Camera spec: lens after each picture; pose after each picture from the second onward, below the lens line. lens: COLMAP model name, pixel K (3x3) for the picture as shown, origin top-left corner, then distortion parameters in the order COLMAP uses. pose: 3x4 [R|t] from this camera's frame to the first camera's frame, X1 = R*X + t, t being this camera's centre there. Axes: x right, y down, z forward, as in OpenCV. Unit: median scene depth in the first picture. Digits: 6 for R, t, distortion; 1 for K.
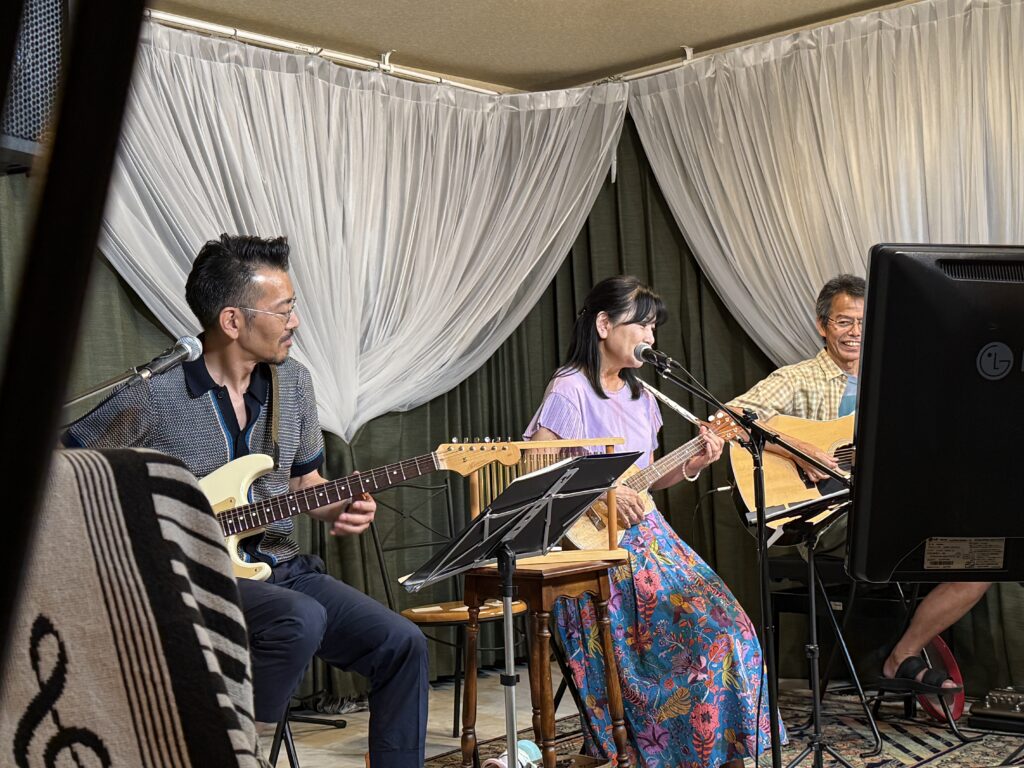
lens RADIAL K [[1379.8, 0, 509.3], [0, 1379.8, 387.8], [0, 0, 1]] dist [0.220454, -0.610891]
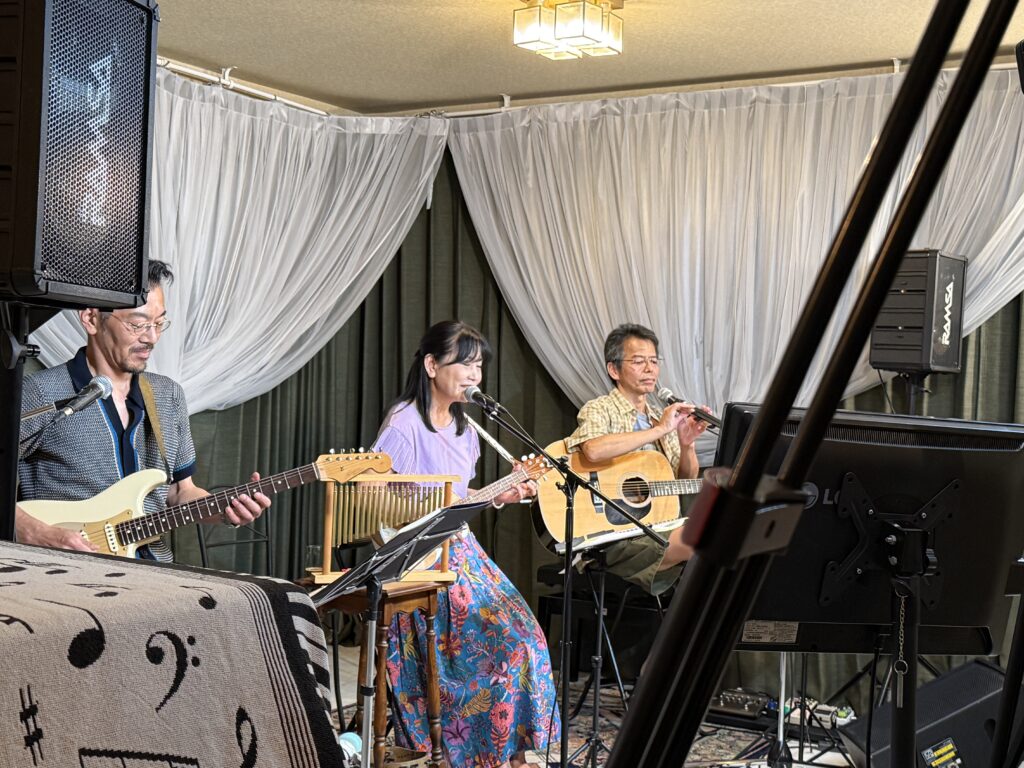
lens RADIAL K [[1397.4, 0, 512.0], [0, 1397.4, 384.0], [0, 0, 1]] dist [0.020050, 0.520605]
pose [[0.977971, 0.076009, 0.194412, -0.071772], [-0.081490, 0.996467, 0.020341, -0.045206], [-0.192179, -0.035735, 0.980709, -0.096990]]
